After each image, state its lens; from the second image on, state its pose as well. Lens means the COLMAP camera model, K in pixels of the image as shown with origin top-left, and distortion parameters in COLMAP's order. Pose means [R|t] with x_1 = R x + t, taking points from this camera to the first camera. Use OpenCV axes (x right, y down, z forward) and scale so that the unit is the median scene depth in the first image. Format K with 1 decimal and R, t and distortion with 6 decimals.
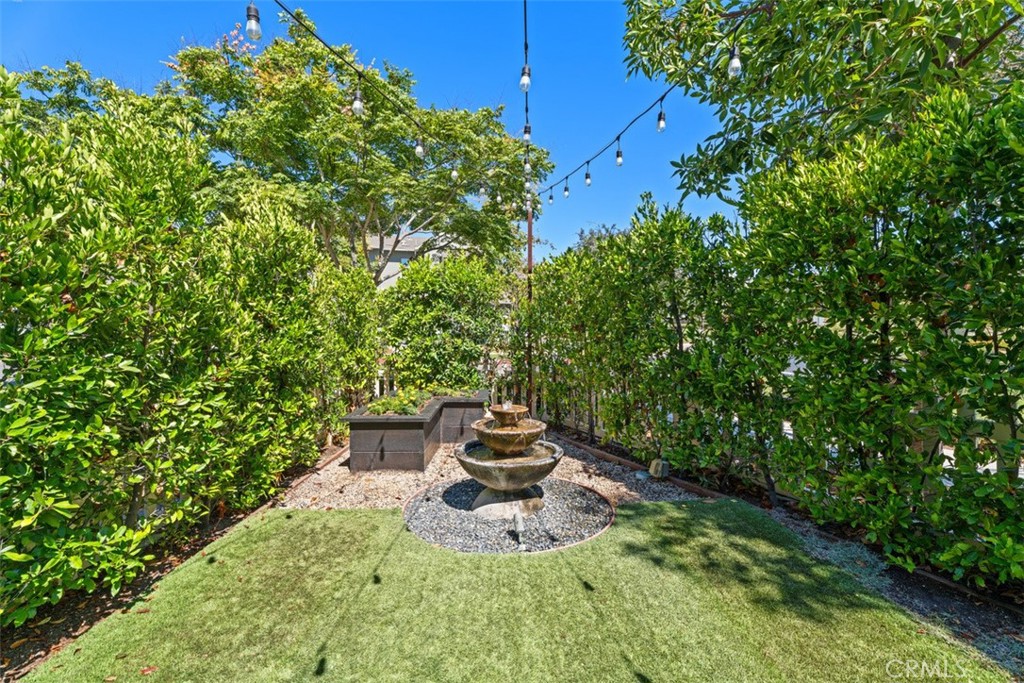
lens RADIAL K [[459.4, 0, 512.4], [0, 459.4, 339.1], [0, 0, 1]] dist [0.005538, 0.000250]
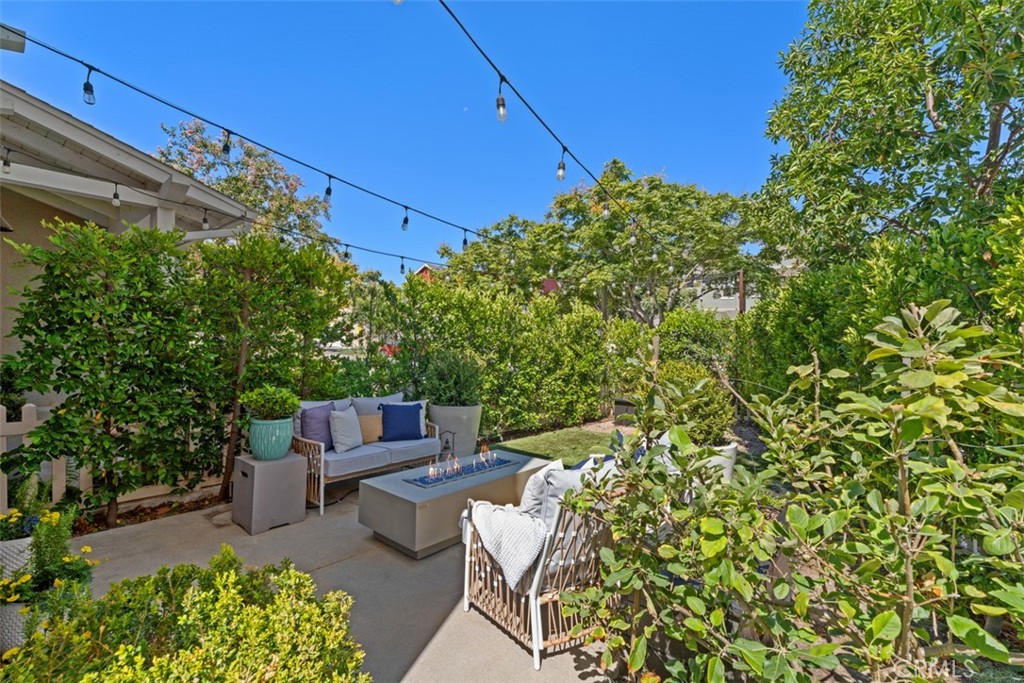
lens RADIAL K [[459.4, 0, 511.2], [0, 459.4, 337.1], [0, 0, 1]] dist [0.005538, 0.000250]
pose [[0.755684, 0.008395, -0.654883, 0.697950], [-0.029377, 0.999346, -0.021089, -0.054329], [0.654277, 0.035175, 0.755436, -0.952191]]
